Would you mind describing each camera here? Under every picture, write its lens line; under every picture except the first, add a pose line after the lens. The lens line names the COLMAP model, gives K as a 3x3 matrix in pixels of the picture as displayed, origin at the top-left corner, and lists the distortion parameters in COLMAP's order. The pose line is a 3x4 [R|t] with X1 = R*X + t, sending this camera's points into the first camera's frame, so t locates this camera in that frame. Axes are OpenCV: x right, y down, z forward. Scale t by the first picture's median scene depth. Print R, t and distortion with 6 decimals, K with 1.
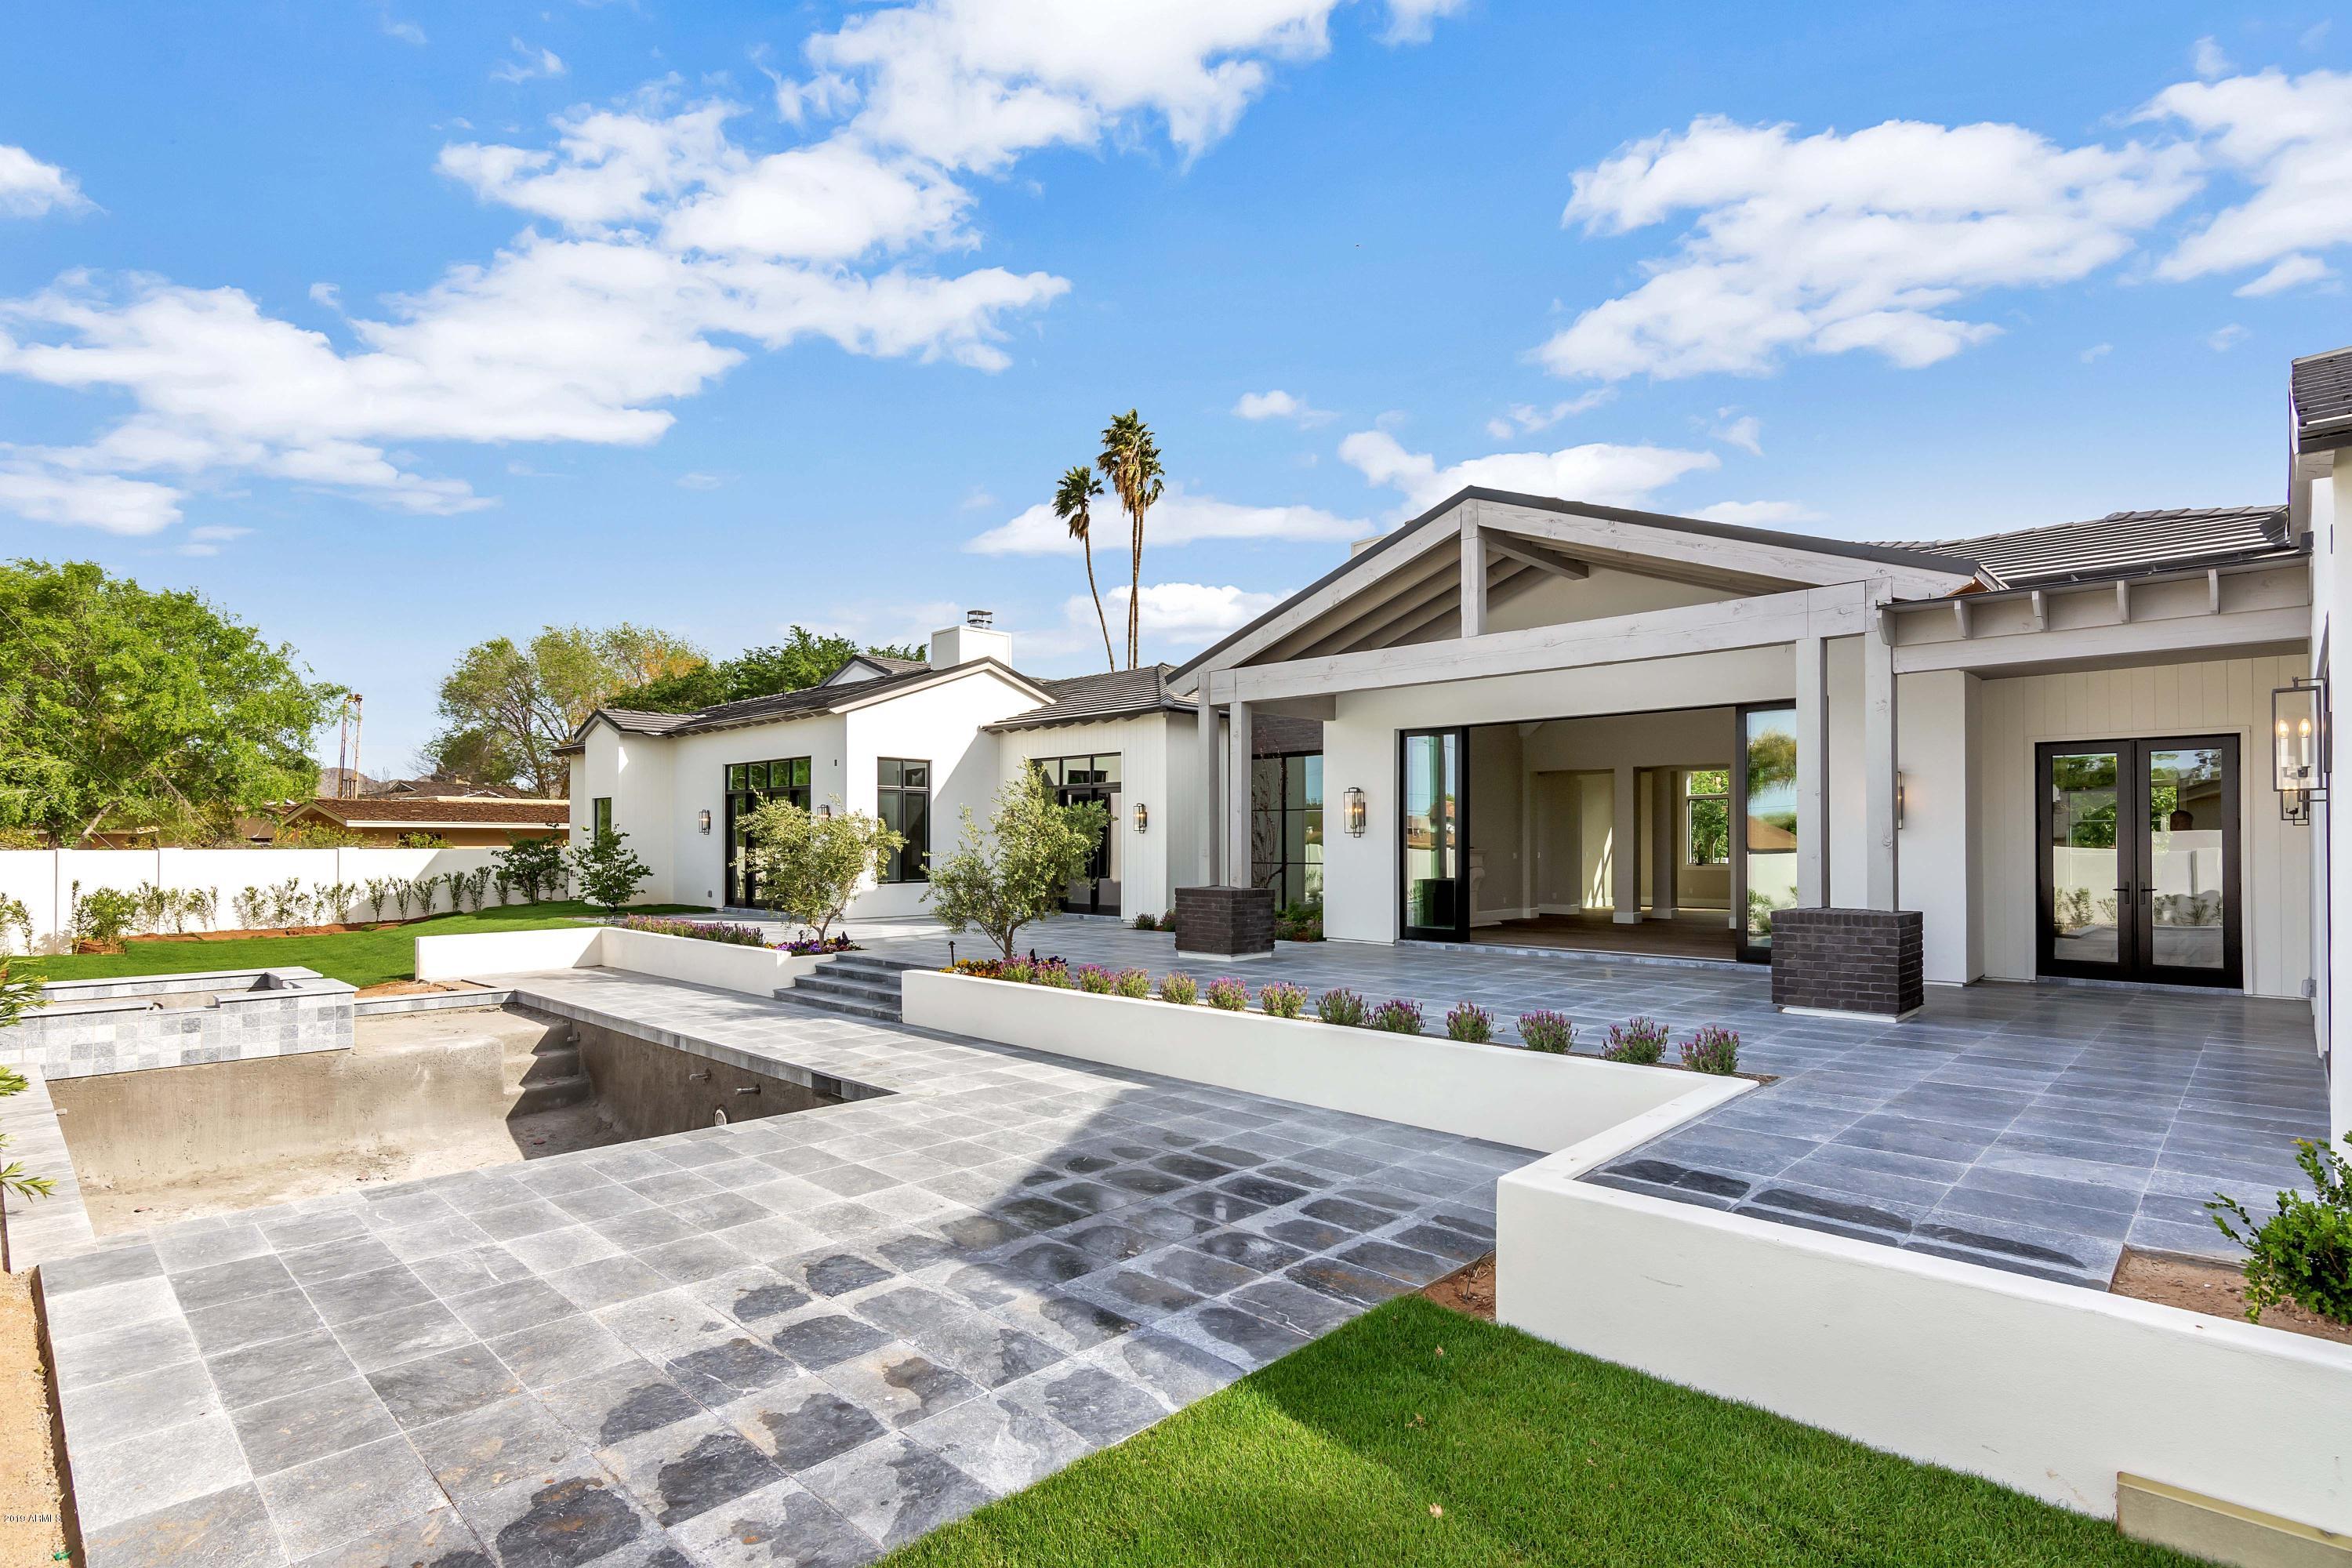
lens RADIAL K [[1161.4, 0, 1175.9], [0, 1161.4, 824.0], [0, 0, 1]] dist [-0.000286, 0.000152]
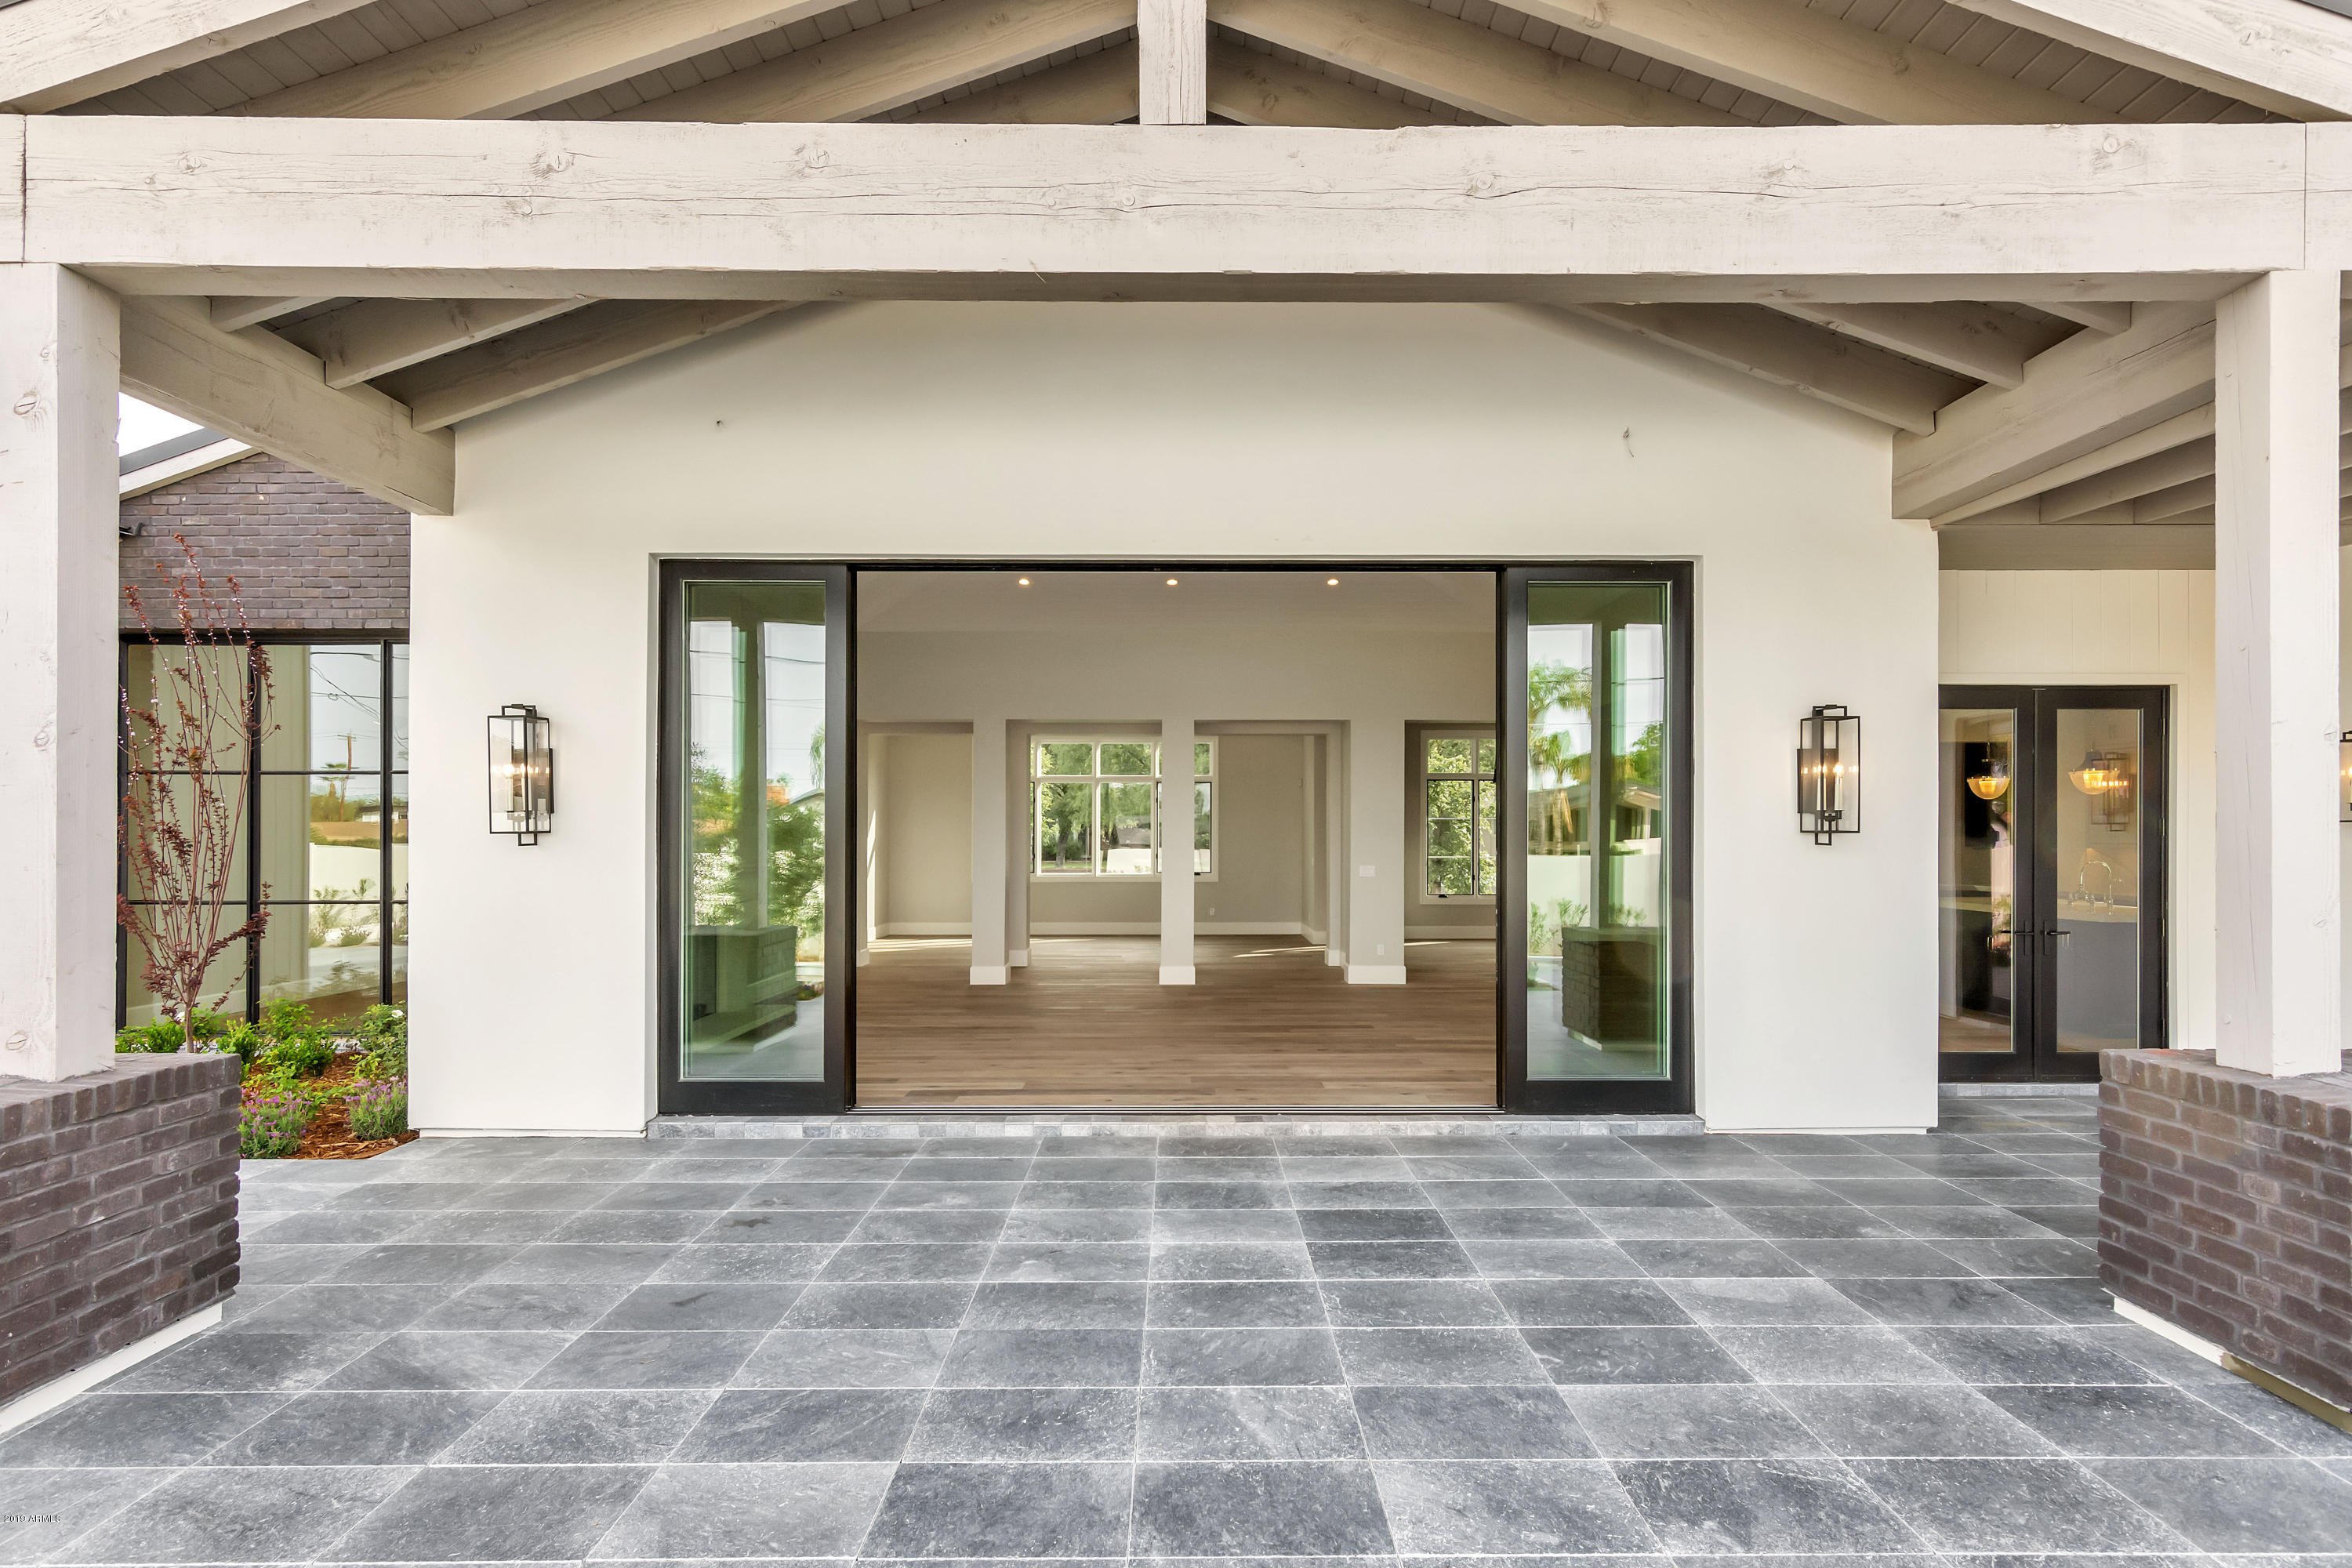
lens RADIAL K [[1161.4, 0, 1175.9], [0, 1161.4, 824.0], [0, 0, 1]] dist [-0.000286, 0.000152]
pose [[0.713328, 0.004979, 0.700813, 0.047314], [-0.010427, 0.999939, 0.003509, 0.001615], [-0.700753, -0.009811, 0.713337, 0.603686]]
